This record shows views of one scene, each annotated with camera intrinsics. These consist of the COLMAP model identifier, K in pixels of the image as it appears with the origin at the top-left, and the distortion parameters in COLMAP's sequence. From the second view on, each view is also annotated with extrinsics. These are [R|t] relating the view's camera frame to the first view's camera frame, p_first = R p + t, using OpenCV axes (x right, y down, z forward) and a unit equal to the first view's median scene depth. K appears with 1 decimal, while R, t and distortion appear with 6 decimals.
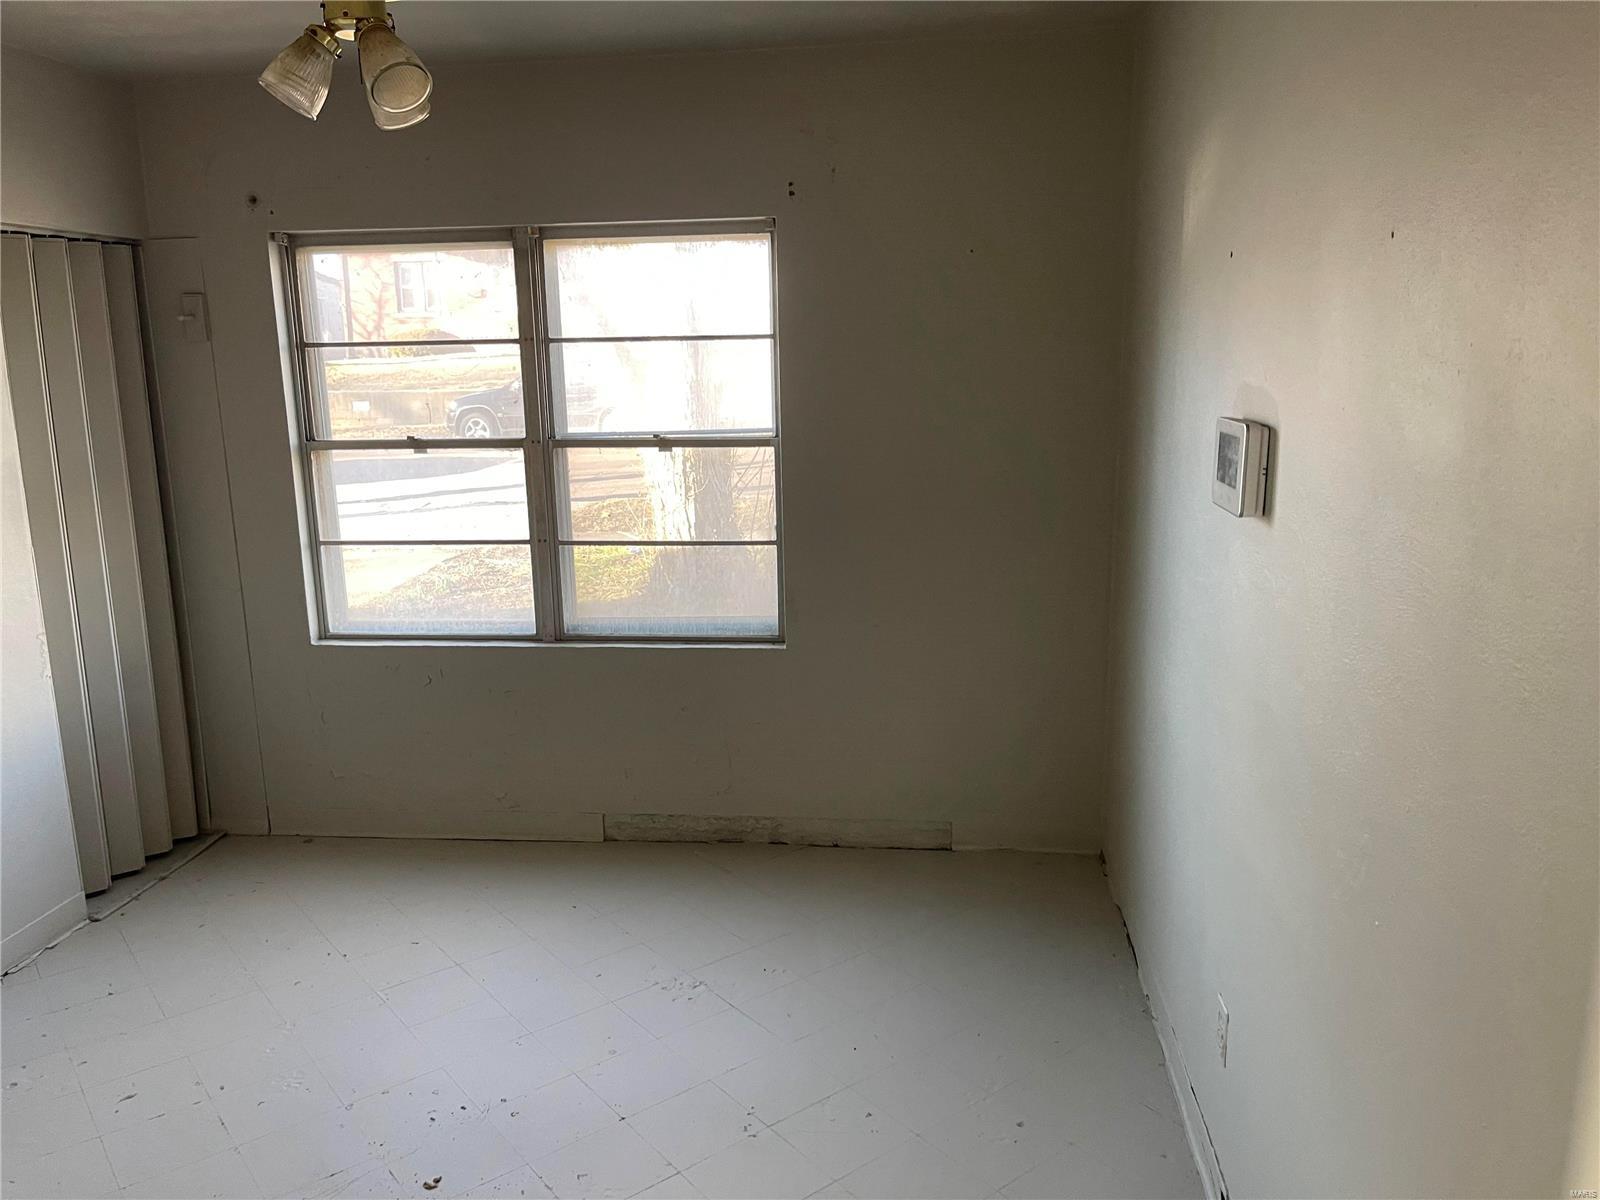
lens RADIAL K [[1222.1, 0, 801.6], [0, 1222.1, 557.6], [0, 0, 1]] dist [0.004731, 0.000894]
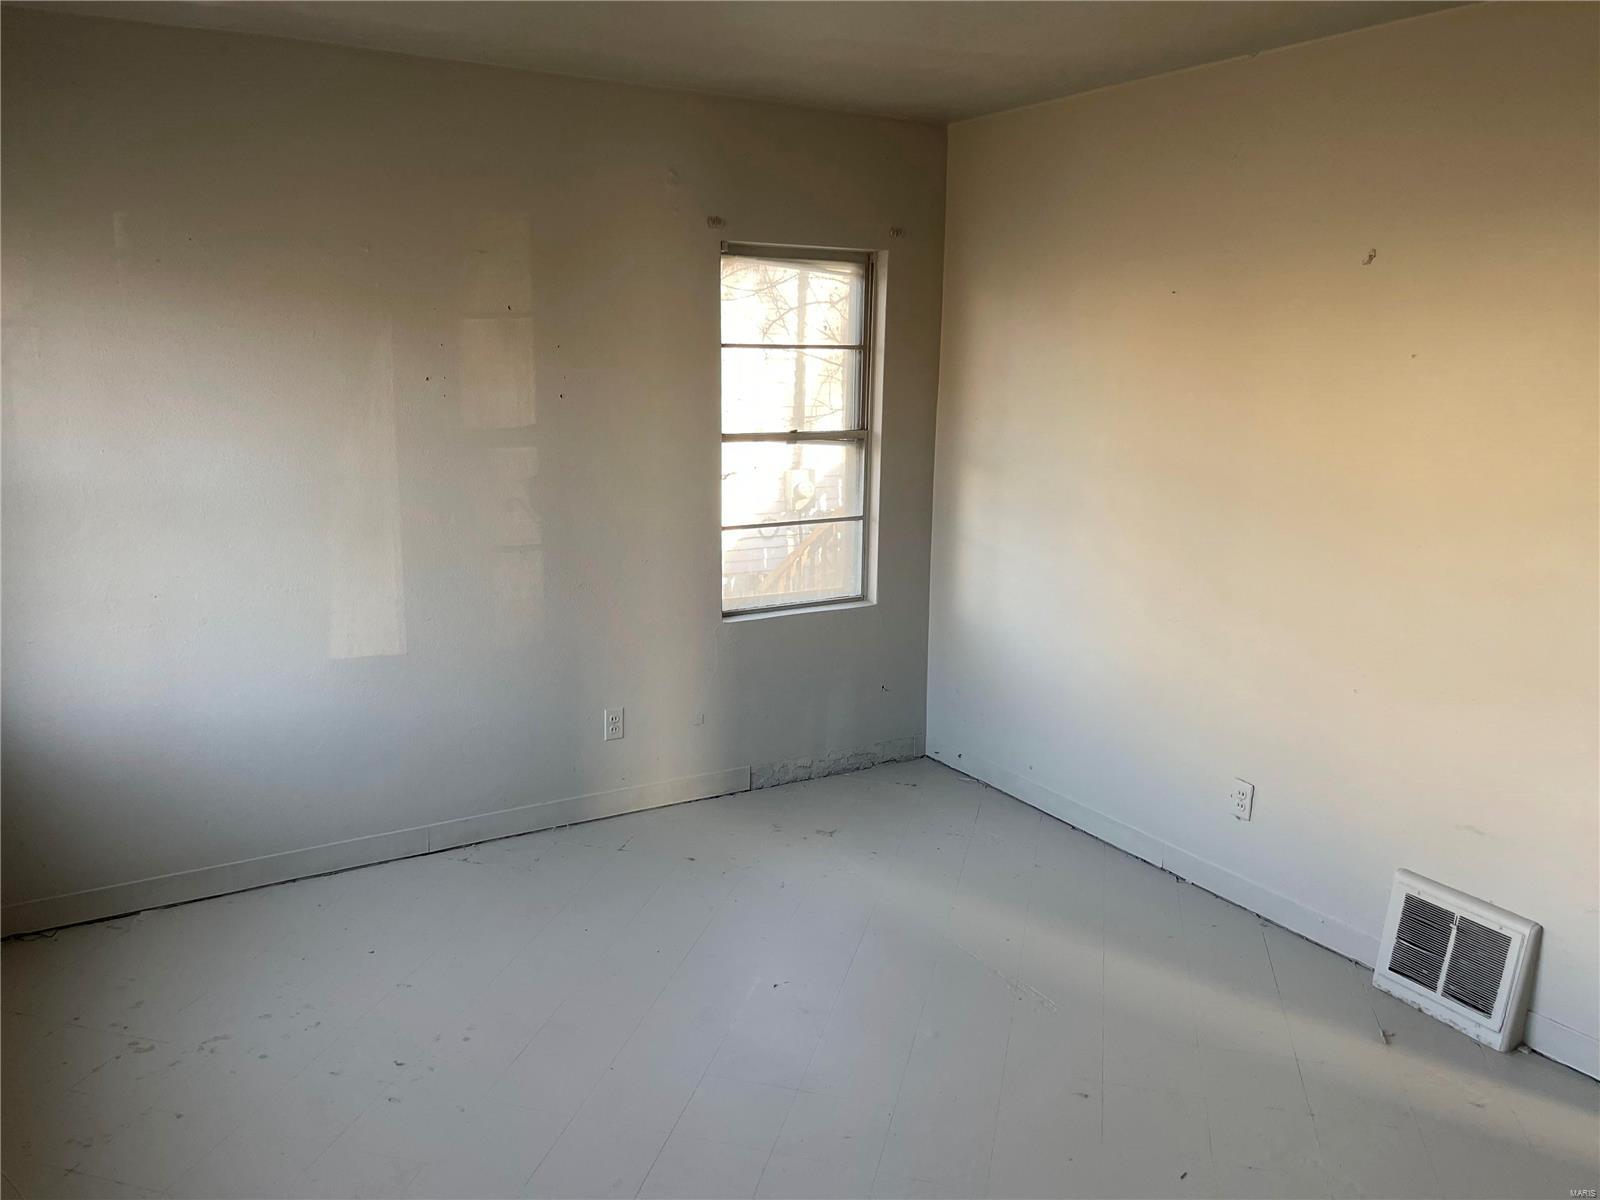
lens RADIAL K [[1206.3, 0, 800.0], [0, 1206.3, 600.0], [0, 0, 1]] dist [0.001972, -0.000104]
pose [[0.788626, -0.091783, 0.607985, -0.930842], [0.074846, 0.995773, 0.053240, 0.000040], [-0.610301, 0.003518, 0.792162, 0.096333]]
